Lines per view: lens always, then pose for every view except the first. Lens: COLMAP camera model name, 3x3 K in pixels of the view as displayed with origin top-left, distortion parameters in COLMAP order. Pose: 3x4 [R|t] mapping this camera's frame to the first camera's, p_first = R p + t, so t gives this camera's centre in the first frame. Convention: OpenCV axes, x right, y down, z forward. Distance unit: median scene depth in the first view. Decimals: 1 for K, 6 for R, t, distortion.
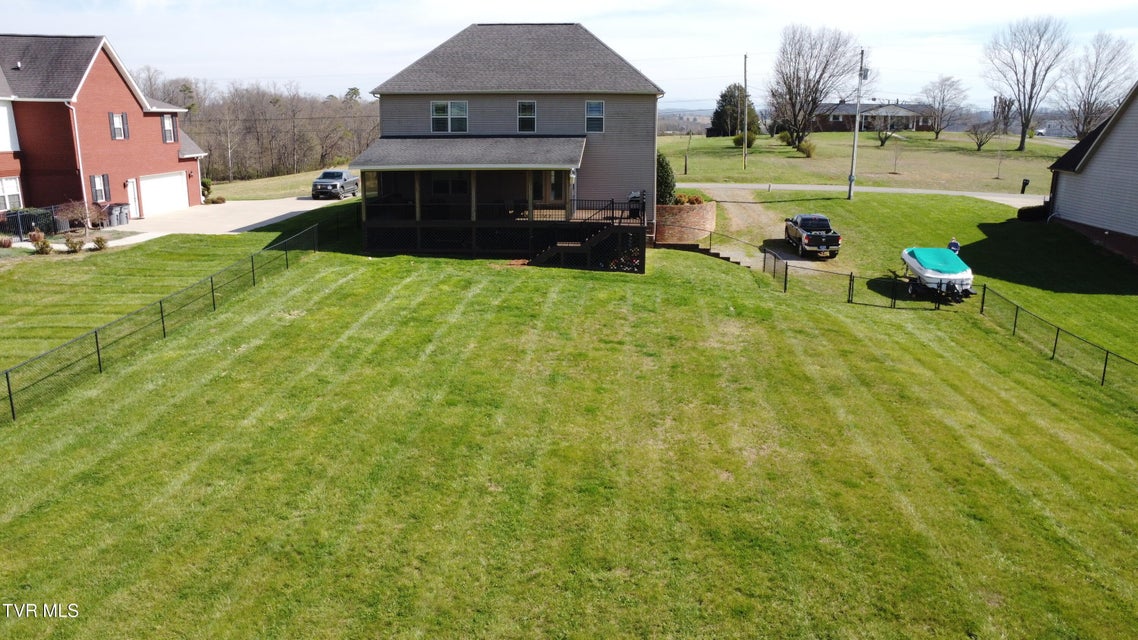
lens RADIAL K [[934.2, 0, 569.0], [0, 934.2, 320.0], [0, 0, 1]] dist [-0.147724, 0.280105]
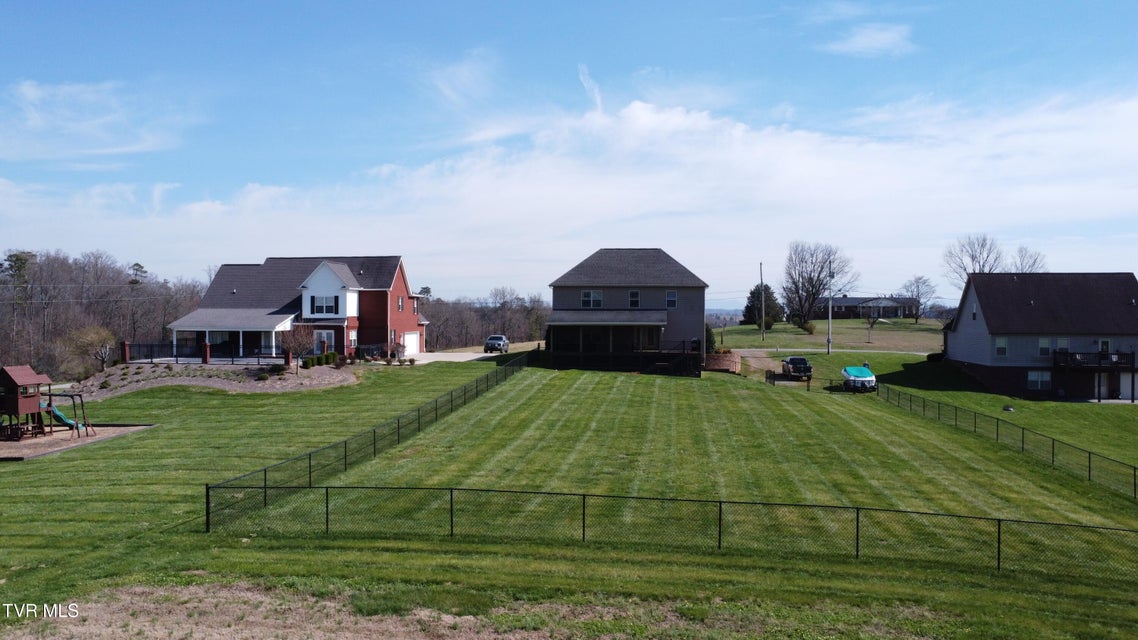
lens RADIAL K [[934.2, 0, 569.0], [0, 934.2, 320.0], [0, 0, 1]] dist [-0.147724, 0.280105]
pose [[0.999226, 0.000359, -0.039336, -0.083768], [-0.008625, 0.977623, -0.210188, 0.173199], [0.038380, 0.210365, 0.976869, -0.658721]]
